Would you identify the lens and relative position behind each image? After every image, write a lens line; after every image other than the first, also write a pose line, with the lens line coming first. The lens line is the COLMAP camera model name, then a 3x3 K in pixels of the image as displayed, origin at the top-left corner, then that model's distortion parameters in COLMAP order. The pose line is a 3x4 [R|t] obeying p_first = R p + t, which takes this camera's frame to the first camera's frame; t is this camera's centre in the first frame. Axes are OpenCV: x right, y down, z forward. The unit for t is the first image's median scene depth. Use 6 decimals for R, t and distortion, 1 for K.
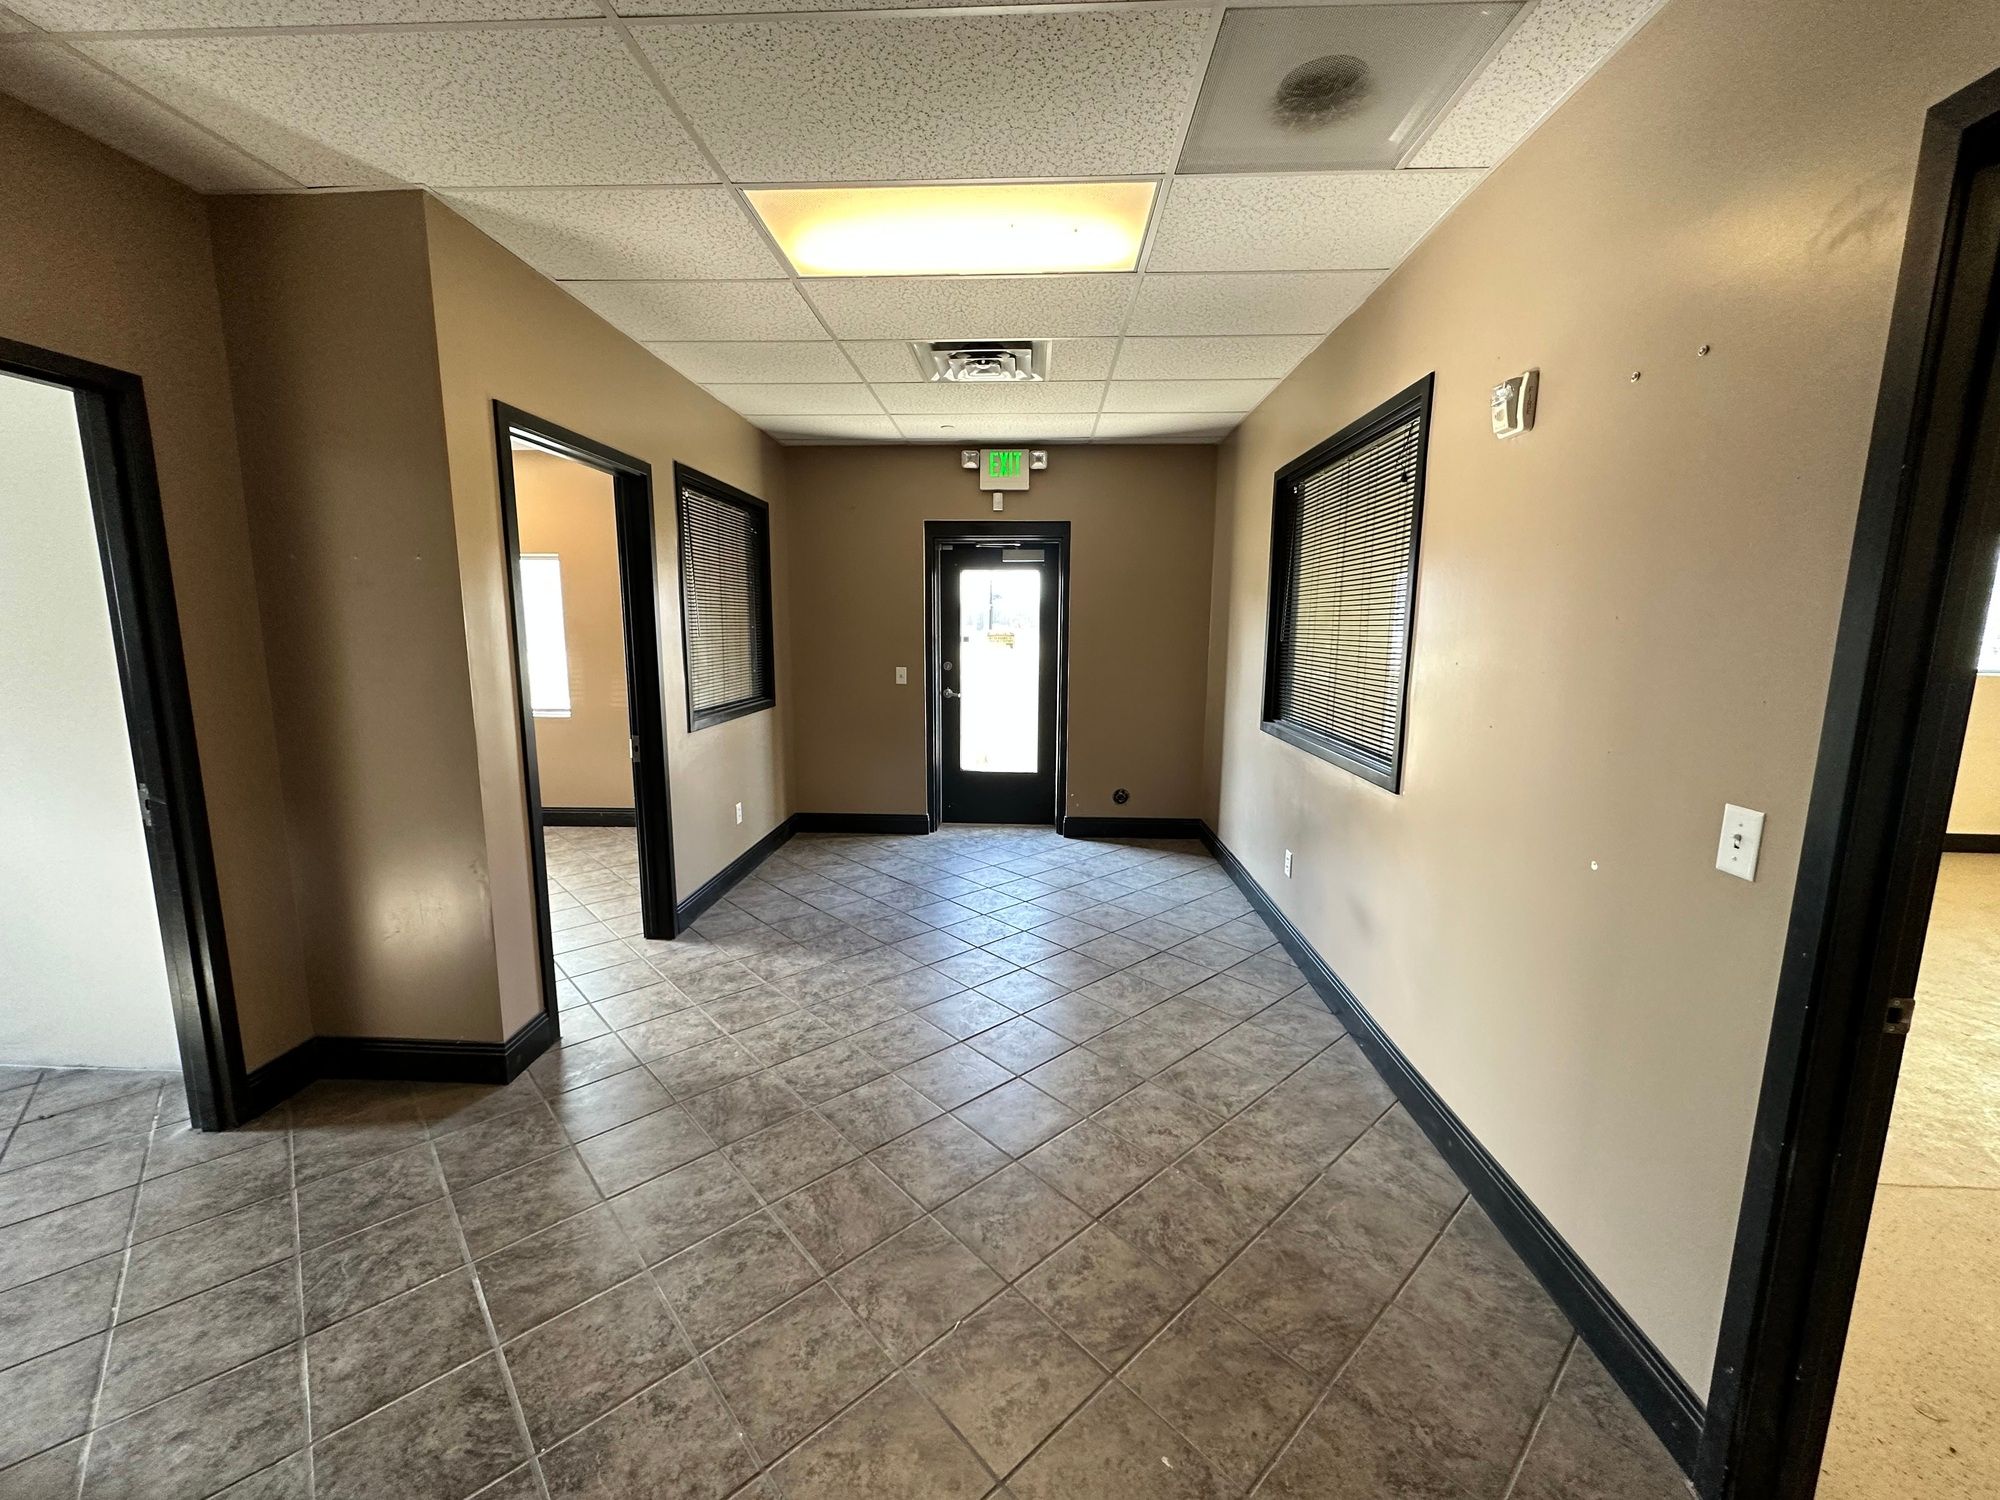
lens RADIAL K [[794.7, 0, 1000.4], [0, 794.7, 742.2], [0, 0, 1]] dist [-0.000241, -0.000342]
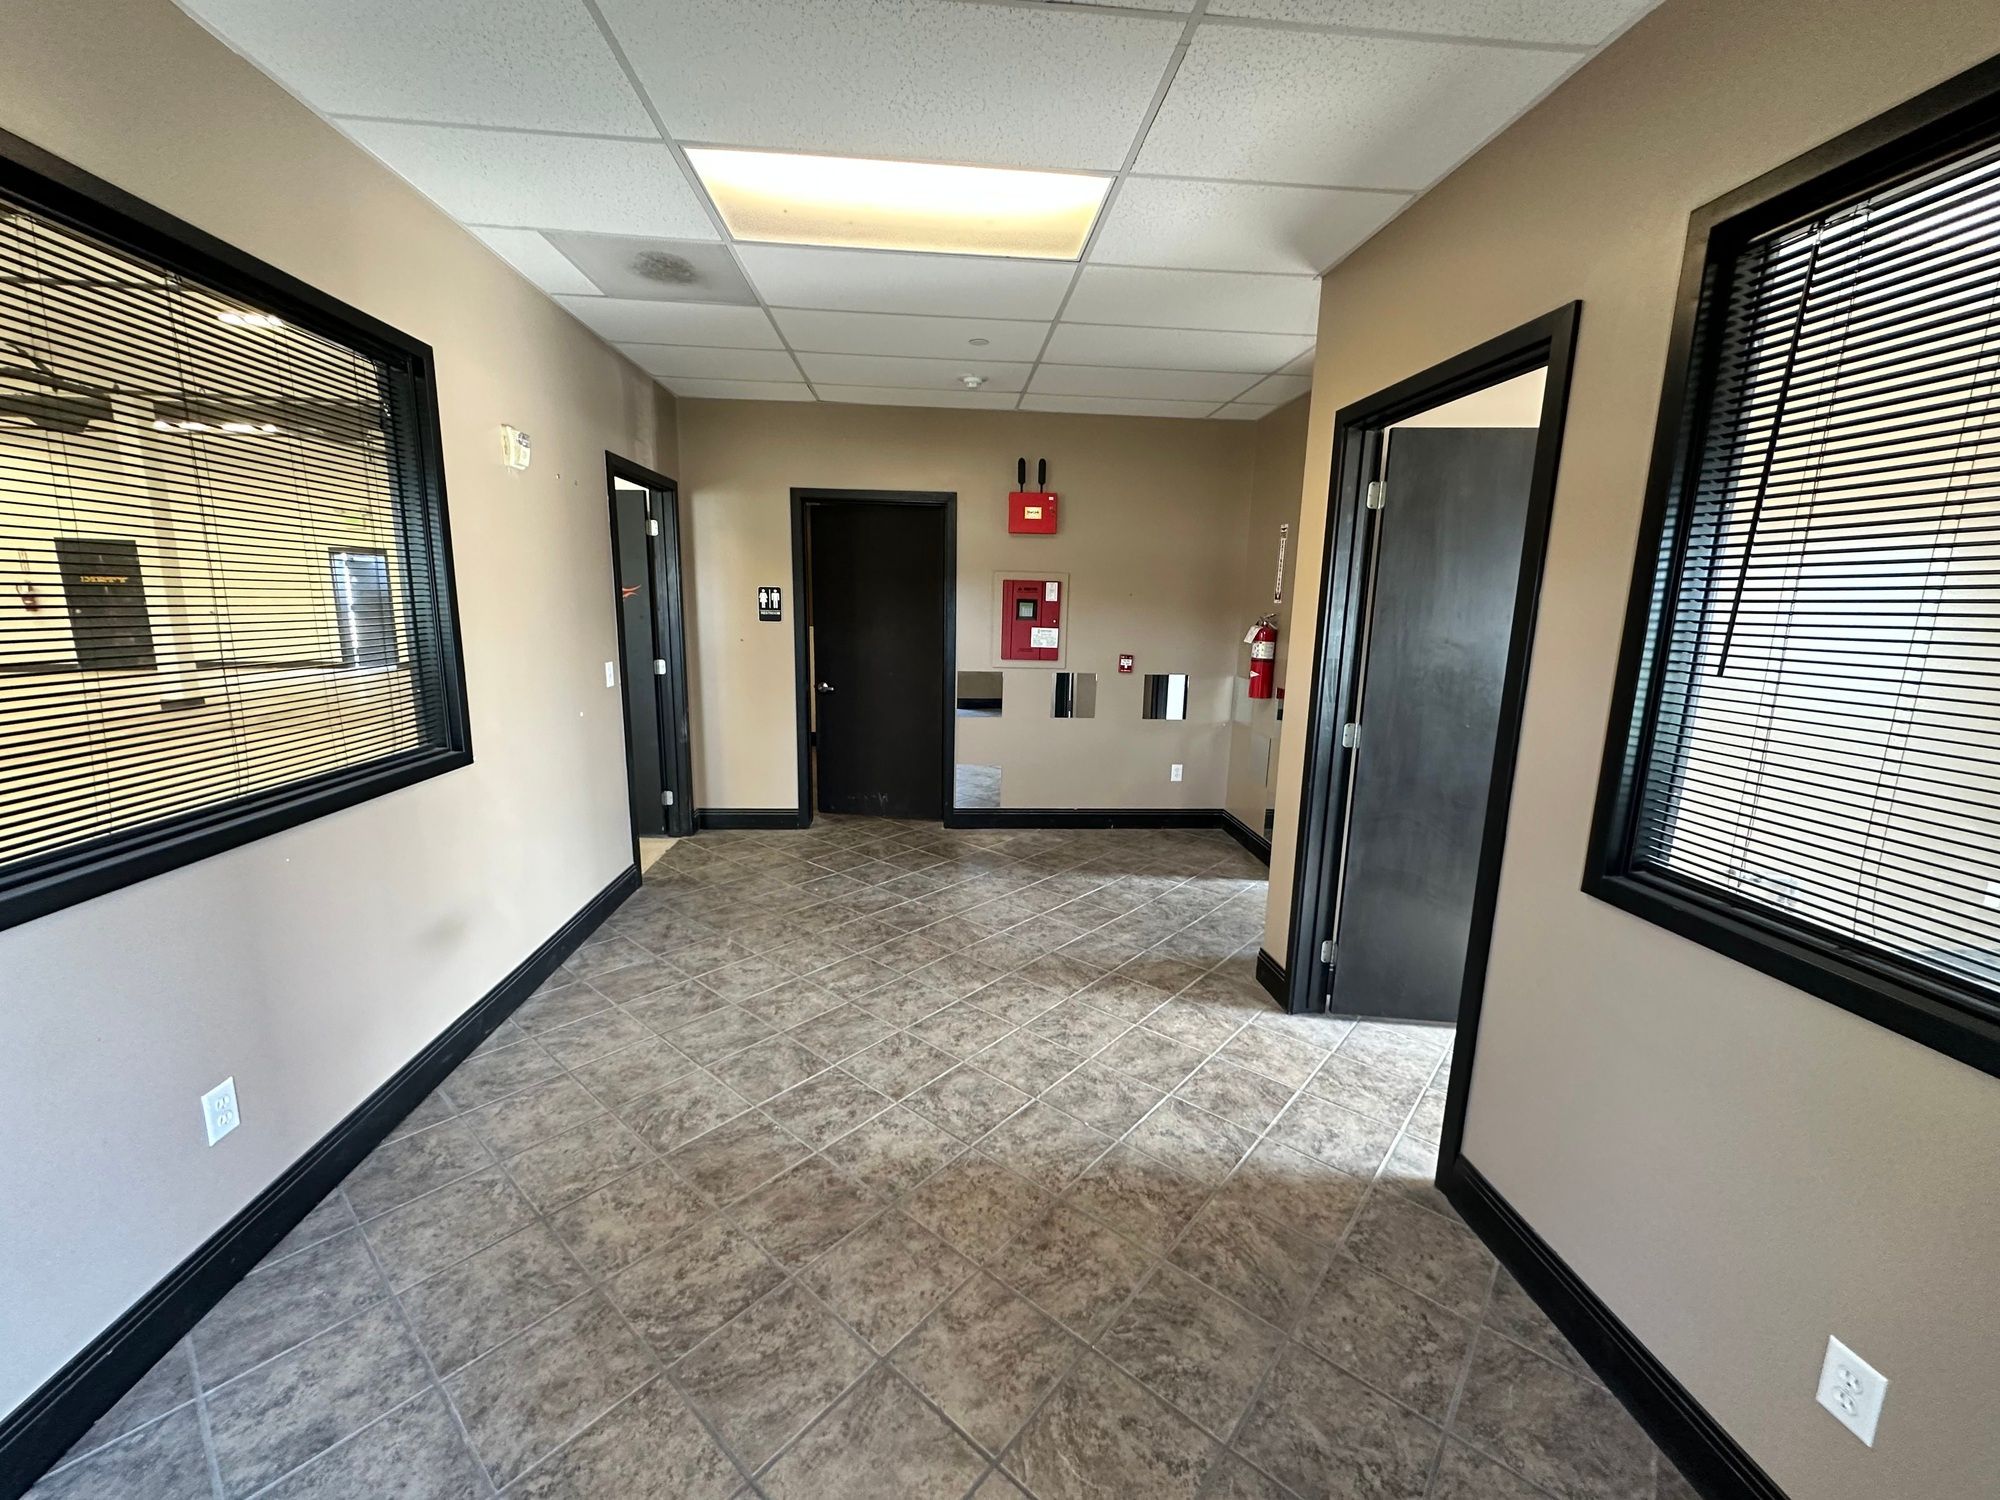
lens RADIAL K [[794.7, 0, 1000.4], [0, 794.7, 742.2], [0, 0, 1]] dist [-0.000241, -0.000342]
pose [[-0.991205, -0.004737, -0.132250, -0.039393], [-0.046988, 0.946838, 0.318262, -0.308606], [0.123712, 0.321677, -0.938733, 1.974381]]
